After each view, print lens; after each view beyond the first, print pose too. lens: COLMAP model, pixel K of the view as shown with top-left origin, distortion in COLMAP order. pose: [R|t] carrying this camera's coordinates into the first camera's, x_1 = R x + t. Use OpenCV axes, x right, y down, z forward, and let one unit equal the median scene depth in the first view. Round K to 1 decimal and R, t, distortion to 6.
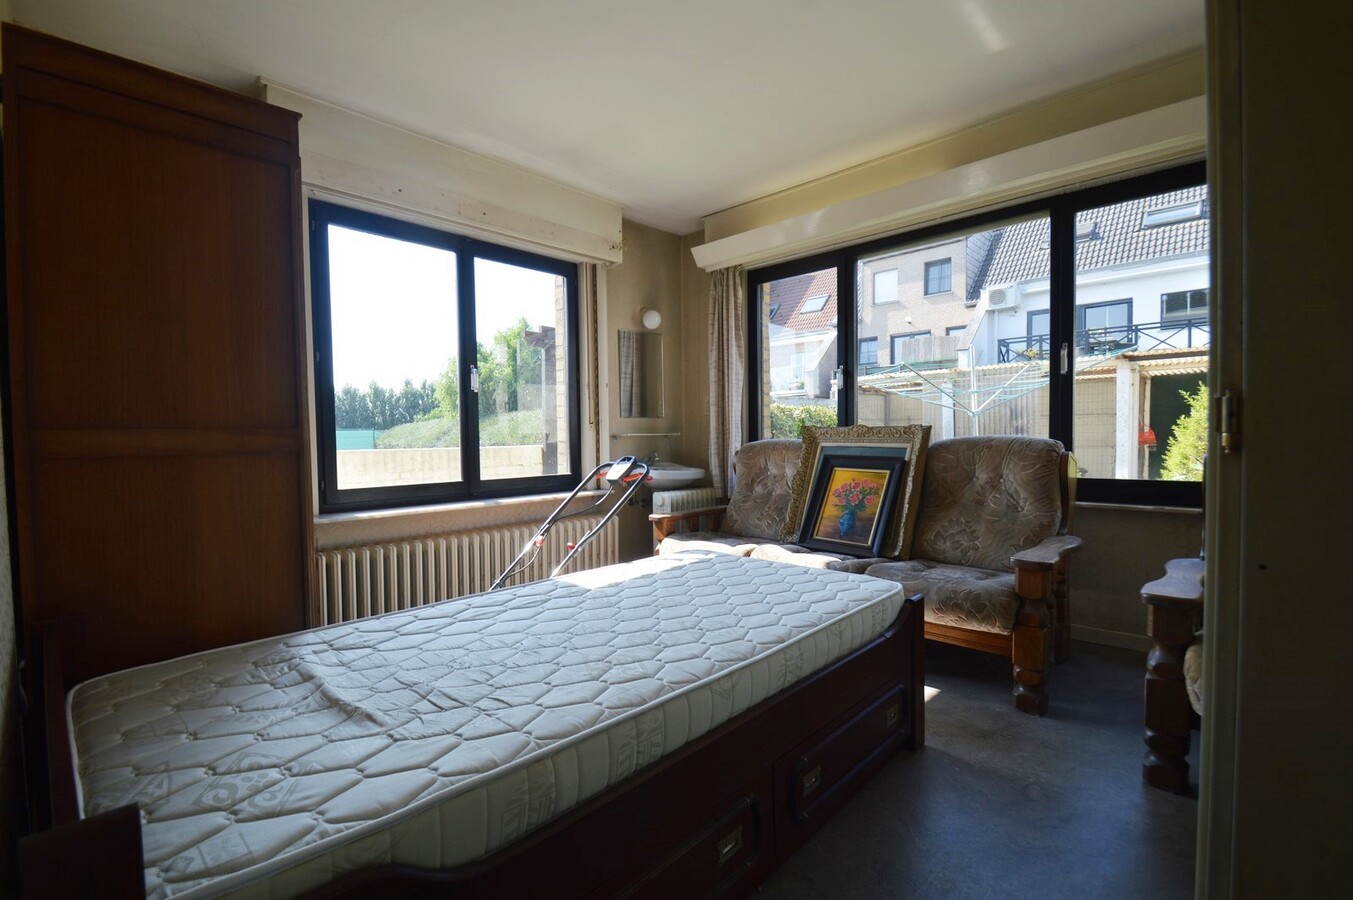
lens RADIAL K [[615.6, 0, 678.0], [0, 615.6, 450.3], [0, 0, 1]] dist [0.000330, -0.001046]
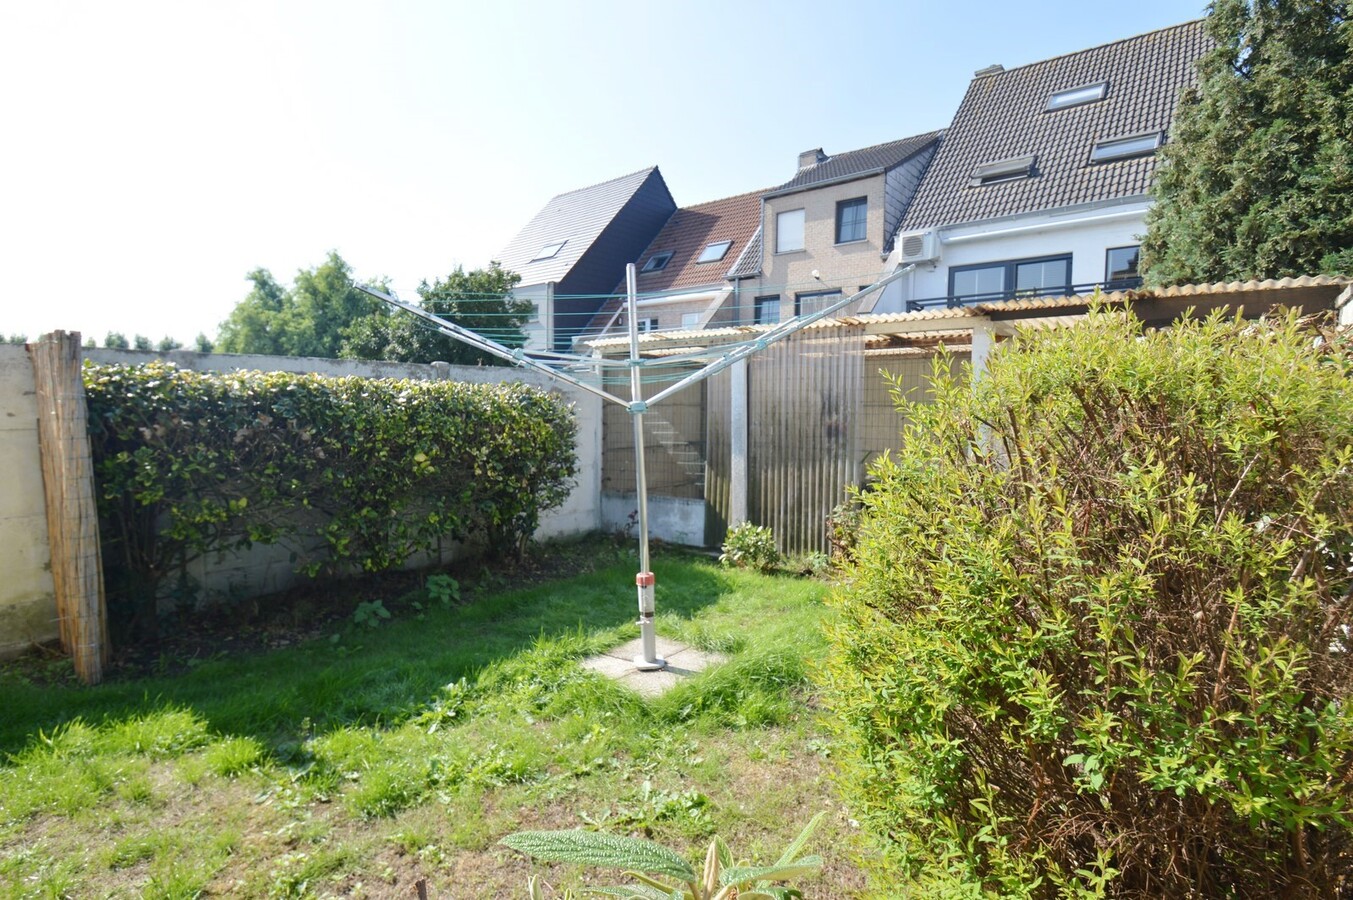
lens RADIAL K [[692.5, 0, 676.3], [0, 692.5, 452.9], [0, 0, 1]] dist [0.001507, 0.001476]
pose [[0.995839, 0.014730, 0.089936, 0.137889], [-0.018401, 0.999025, 0.040131, -0.015503], [-0.089257, -0.041619, 0.995139, 0.133672]]
